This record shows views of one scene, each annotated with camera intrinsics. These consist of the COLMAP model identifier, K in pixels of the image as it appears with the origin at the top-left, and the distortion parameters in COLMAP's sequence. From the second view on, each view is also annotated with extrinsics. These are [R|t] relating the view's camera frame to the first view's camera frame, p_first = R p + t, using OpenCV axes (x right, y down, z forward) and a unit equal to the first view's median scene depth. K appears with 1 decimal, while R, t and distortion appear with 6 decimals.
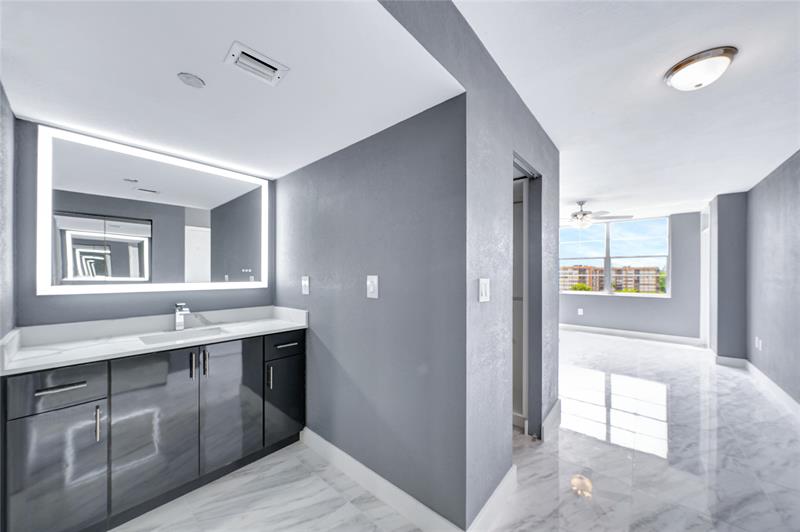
lens RADIAL K [[279.5, 0, 399.0], [0, 279.5, 271.5], [0, 0, 1]] dist [-0.001756, -0.000669]
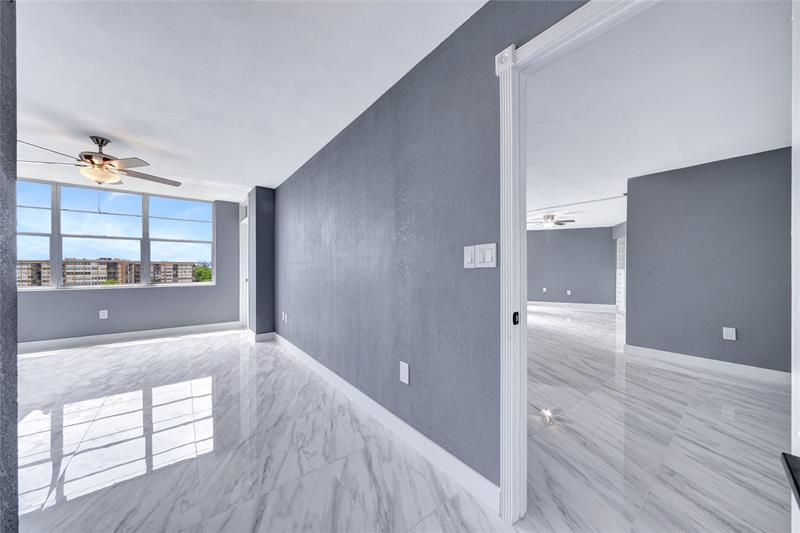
lens RADIAL K [[279.5, 0, 398.9], [0, 279.5, 272.9], [0, 0, 1]] dist [-0.001756, -0.000669]
pose [[0.188856, -0.016040, 0.981874, 0.157417], [-0.008555, 0.999802, 0.017978, 0.033165], [-0.981968, -0.011795, 0.188681, 0.214743]]
